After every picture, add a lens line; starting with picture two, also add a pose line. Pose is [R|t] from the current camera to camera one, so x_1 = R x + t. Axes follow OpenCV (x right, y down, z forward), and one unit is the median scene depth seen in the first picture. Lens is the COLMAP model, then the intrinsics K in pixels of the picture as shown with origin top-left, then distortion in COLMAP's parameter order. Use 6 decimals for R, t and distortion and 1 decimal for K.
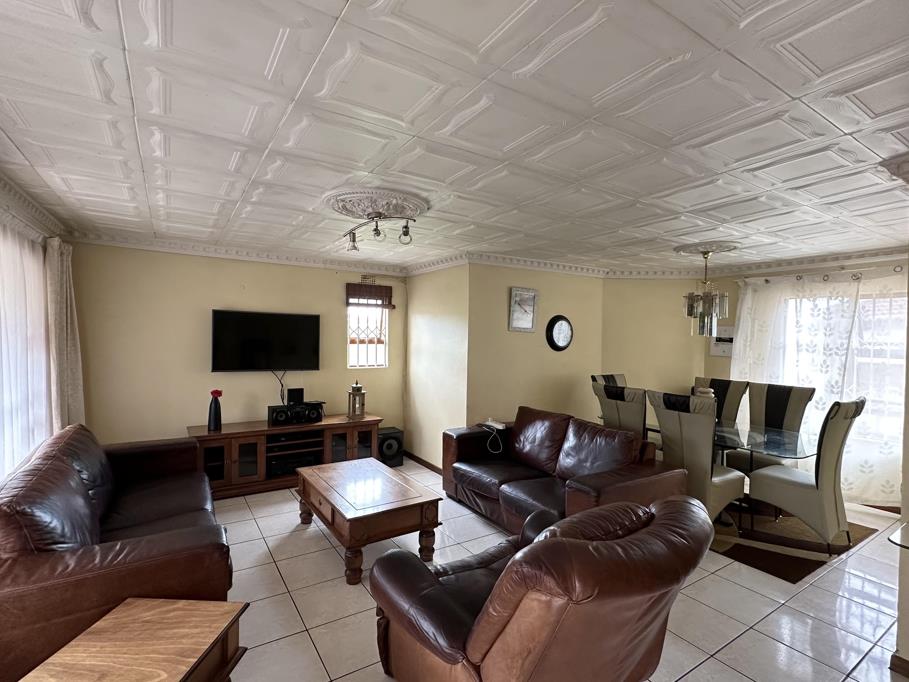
lens RADIAL K [[442.0, 0, 454.8], [0, 442.0, 344.4], [0, 0, 1]] dist [-0.002401, -0.000017]
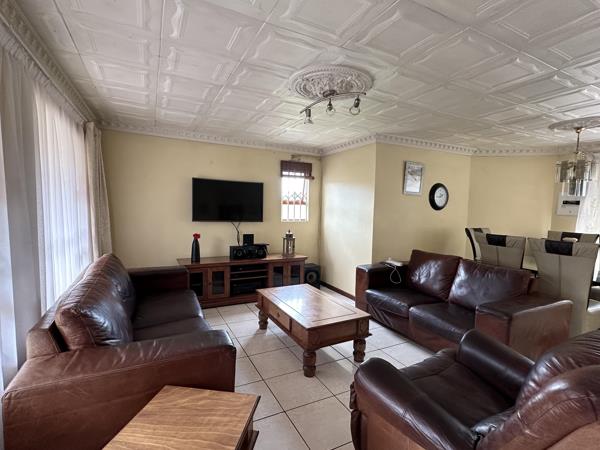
lens RADIAL K [[291.8, 0, 299.7], [0, 291.8, 227.3], [0, 0, 1]] dist [-0.002401, -0.000017]
pose [[0.995308, 0.013735, -0.095773, -0.136873], [-0.008977, 0.998712, 0.049928, 0.038075], [0.096335, -0.048834, 0.994150, 0.111402]]
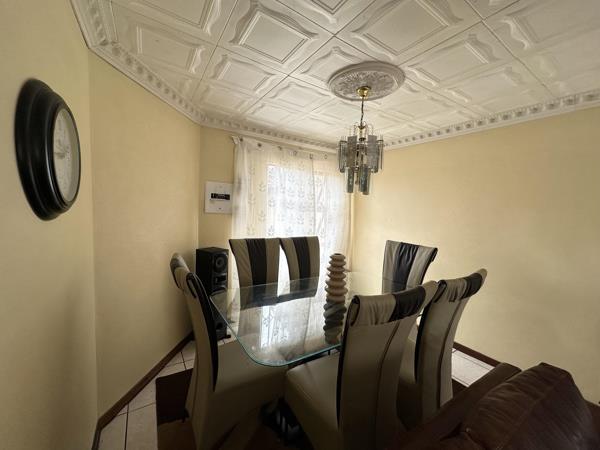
lens RADIAL K [[240.0, 0, 300.6], [0, 240.0, 228.5], [0, 0, 1]] dist [0.000590, 0.000004]
pose [[-0.003179, -0.096985, 0.995281, 0.116475], [-0.025409, 0.994972, 0.096873, 0.006091], [-0.999672, -0.024981, -0.005628, 1.197557]]
